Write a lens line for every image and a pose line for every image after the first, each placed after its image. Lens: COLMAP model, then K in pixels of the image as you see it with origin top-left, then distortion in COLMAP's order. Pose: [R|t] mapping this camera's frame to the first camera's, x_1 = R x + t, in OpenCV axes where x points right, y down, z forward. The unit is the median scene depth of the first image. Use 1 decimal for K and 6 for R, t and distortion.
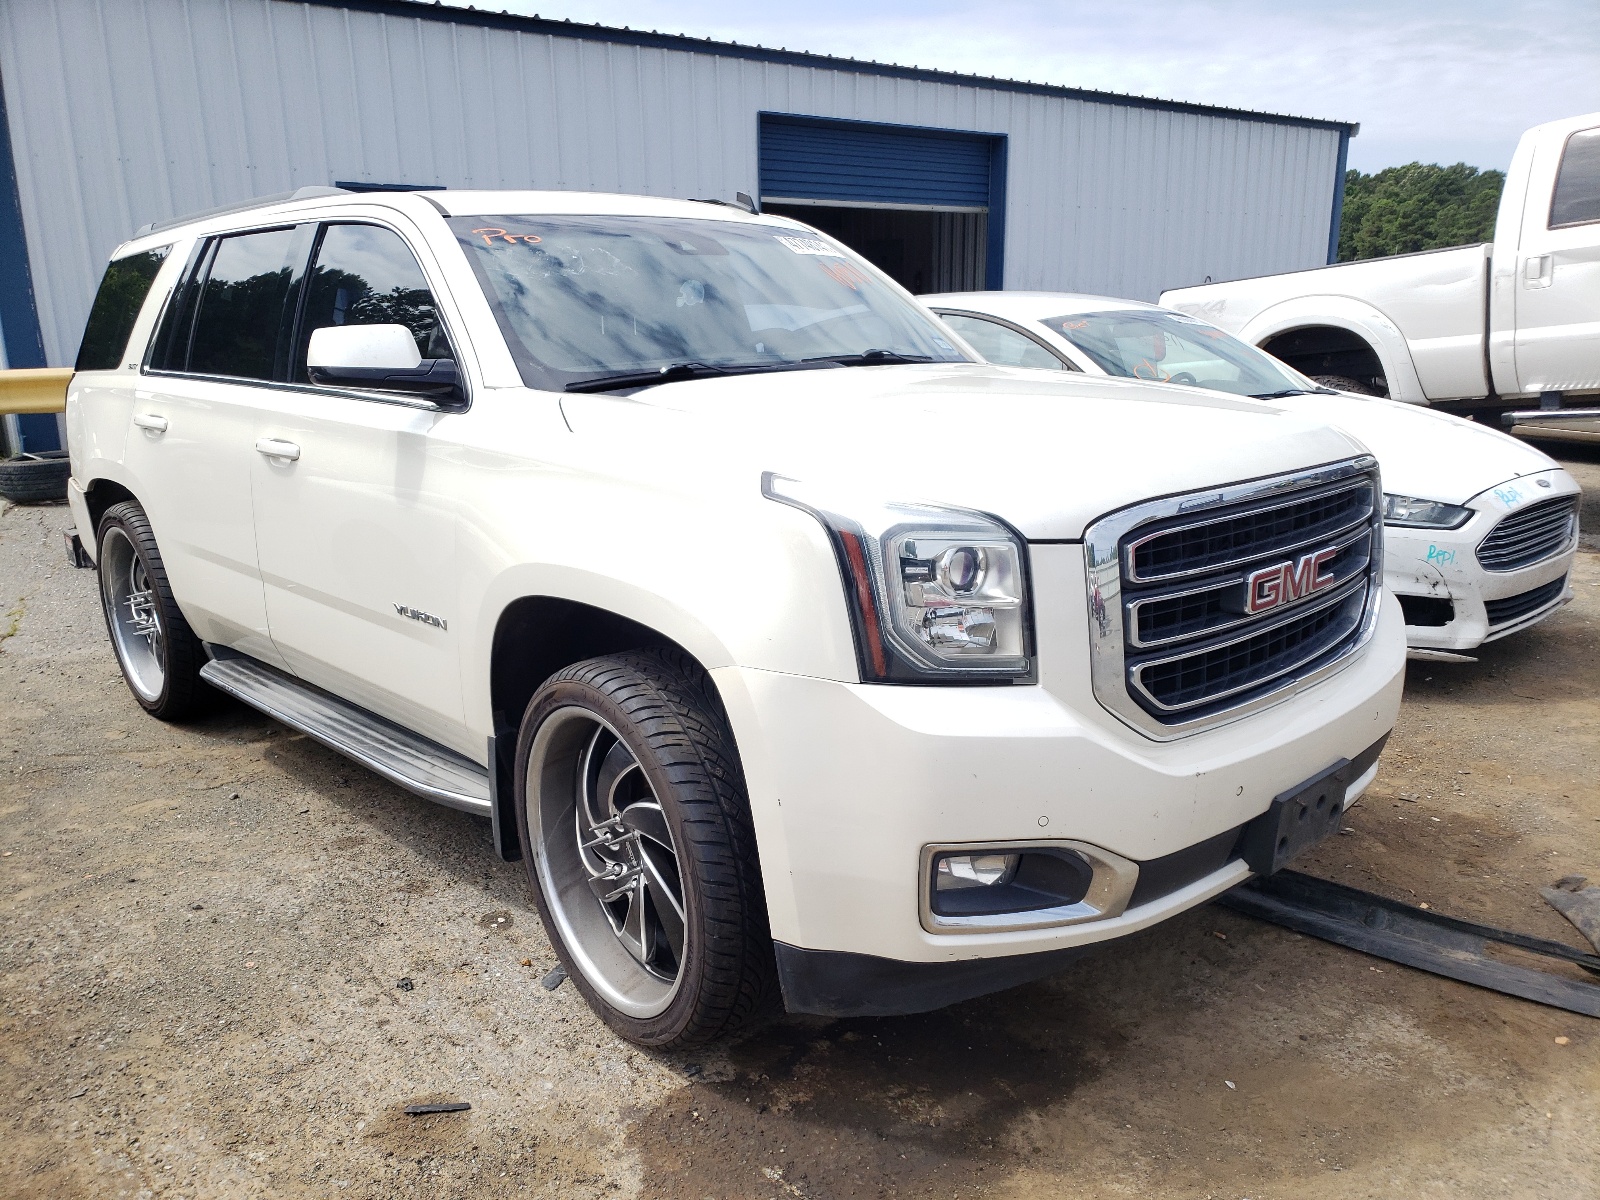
lens RADIAL K [[1253.6, 0, 789.4], [0, 1253.6, 599.4], [0, 0, 1]] dist [0.045137, -0.032174]
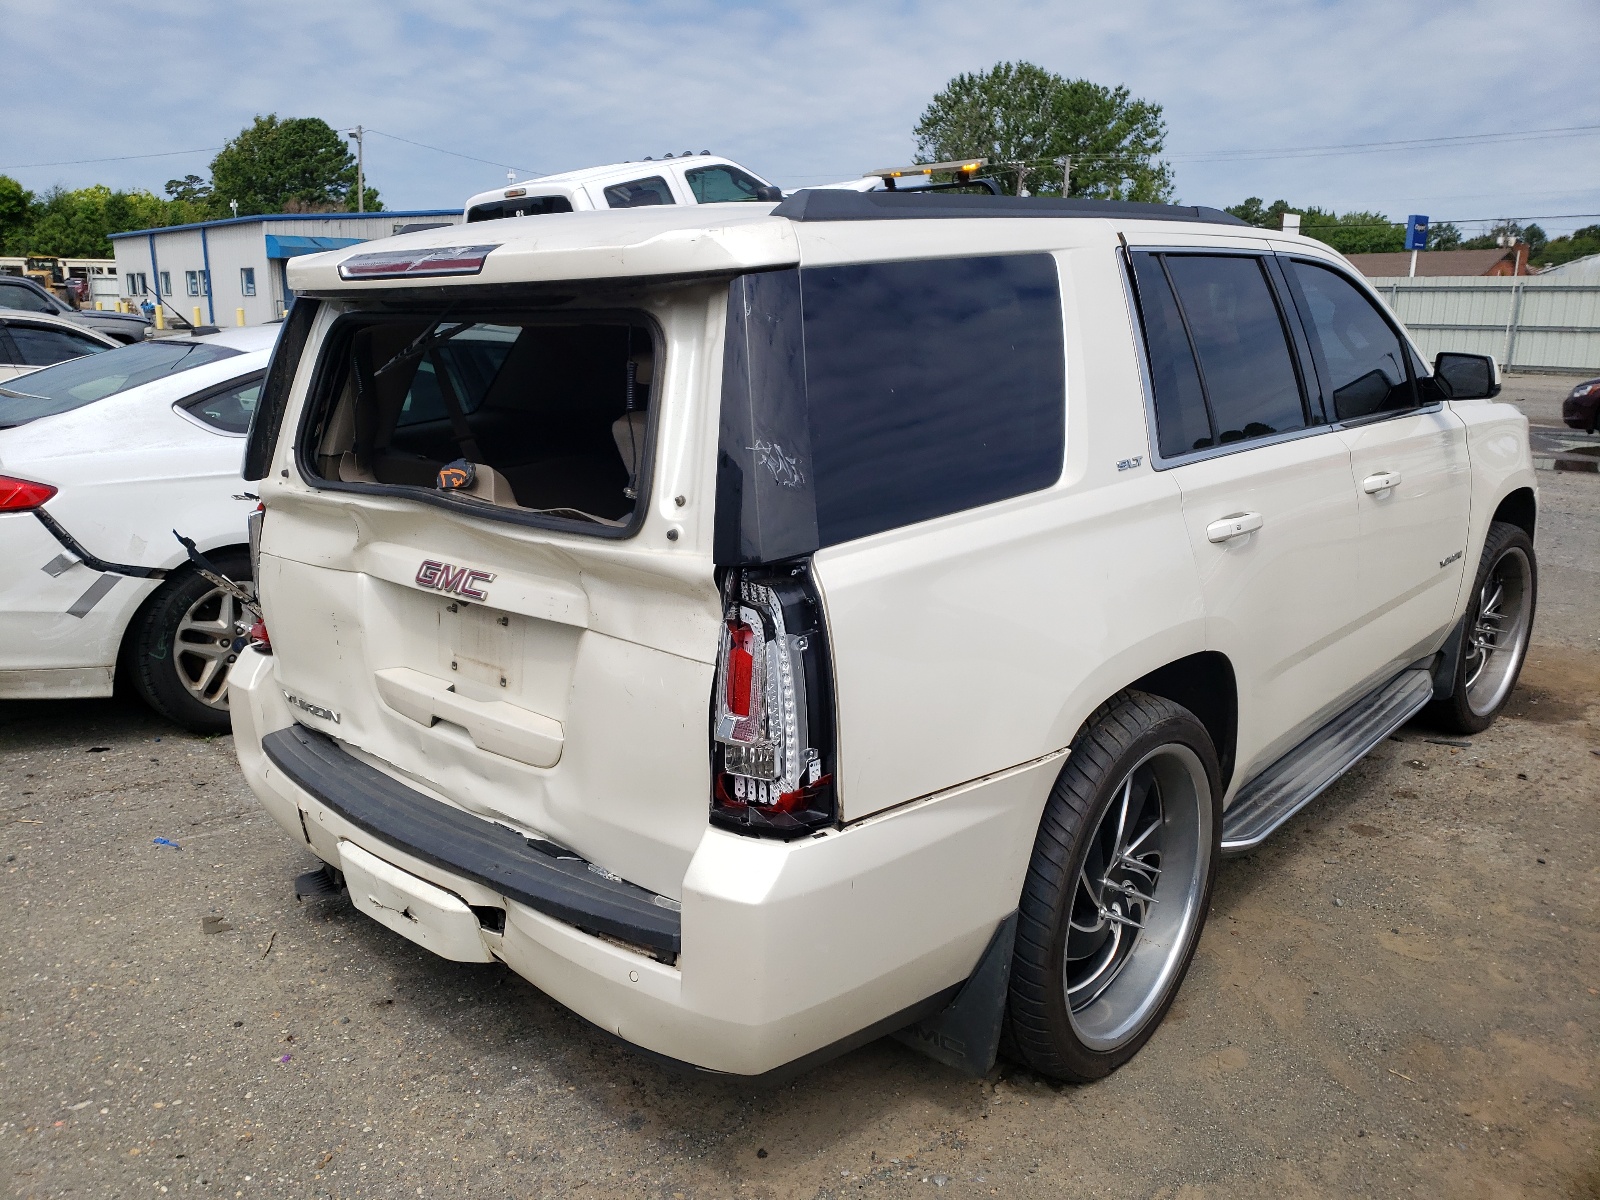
lens RADIAL K [[1253.6, 0, 789.4], [0, 1253.6, 599.4], [0, 0, 1]] dist [0.045137, -0.032174]
pose [[-0.075935, -0.220863, 0.972344, -1.320025], [0.247028, 0.940593, 0.232943, -0.366269], [-0.966028, 0.257885, -0.016864, 1.445708]]
